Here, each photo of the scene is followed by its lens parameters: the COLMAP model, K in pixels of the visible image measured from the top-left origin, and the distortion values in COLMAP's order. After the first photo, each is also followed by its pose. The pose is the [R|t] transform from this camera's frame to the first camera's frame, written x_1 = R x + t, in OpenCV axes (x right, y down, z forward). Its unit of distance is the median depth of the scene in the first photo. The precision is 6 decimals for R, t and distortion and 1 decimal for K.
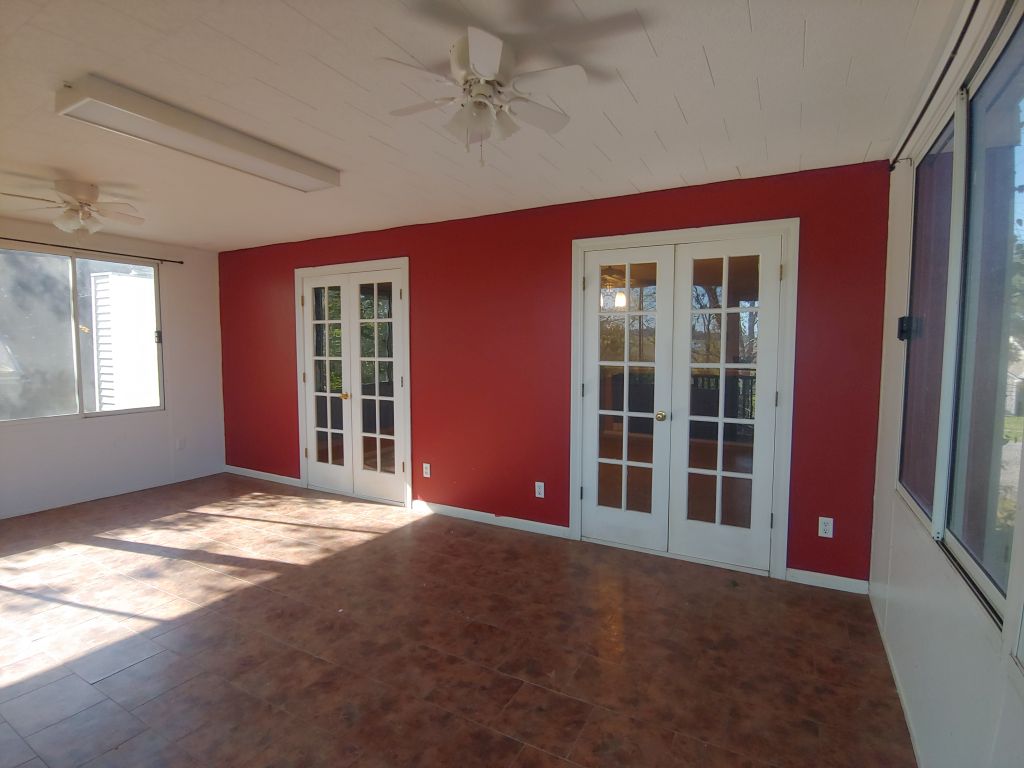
lens RADIAL K [[516.9, 0, 511.0], [0, 516.9, 384.3], [0, 0, 1]] dist [0.000427, -0.008102]
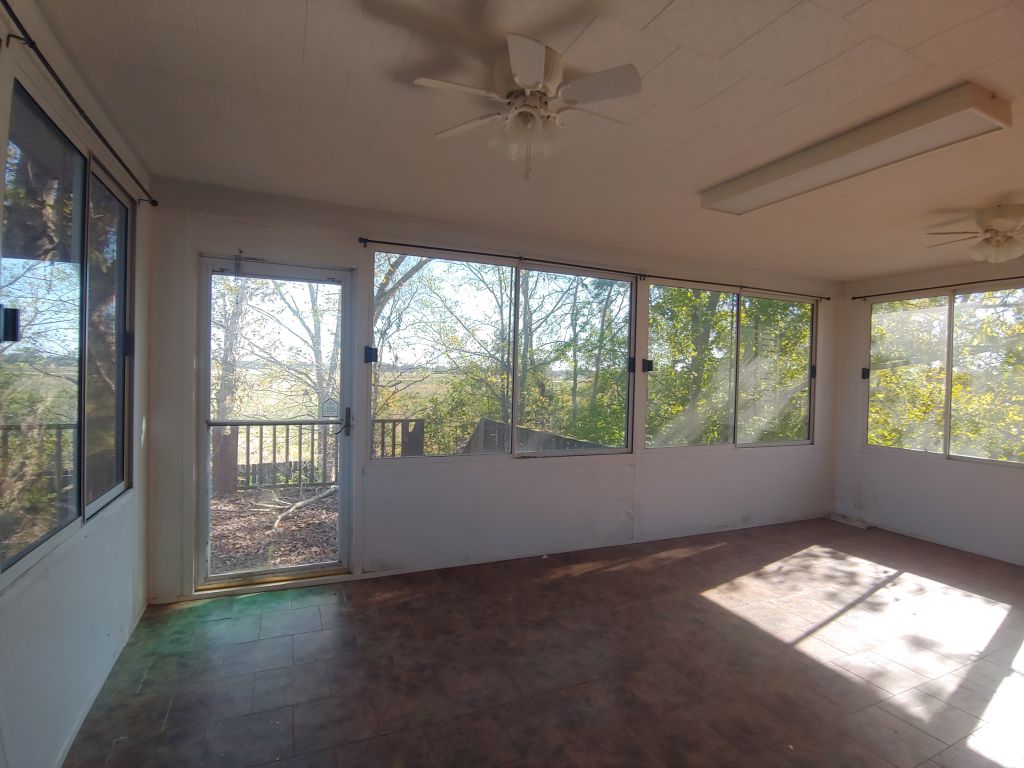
lens RADIAL K [[516.9, 0, 511.0], [0, 516.9, 384.3], [0, 0, 1]] dist [0.000427, -0.008102]
pose [[-0.612221, -0.005902, -0.790665, 0.477085], [-0.080720, 0.995214, 0.055074, -0.071284], [0.786556, 0.097540, -0.609767, 1.082079]]
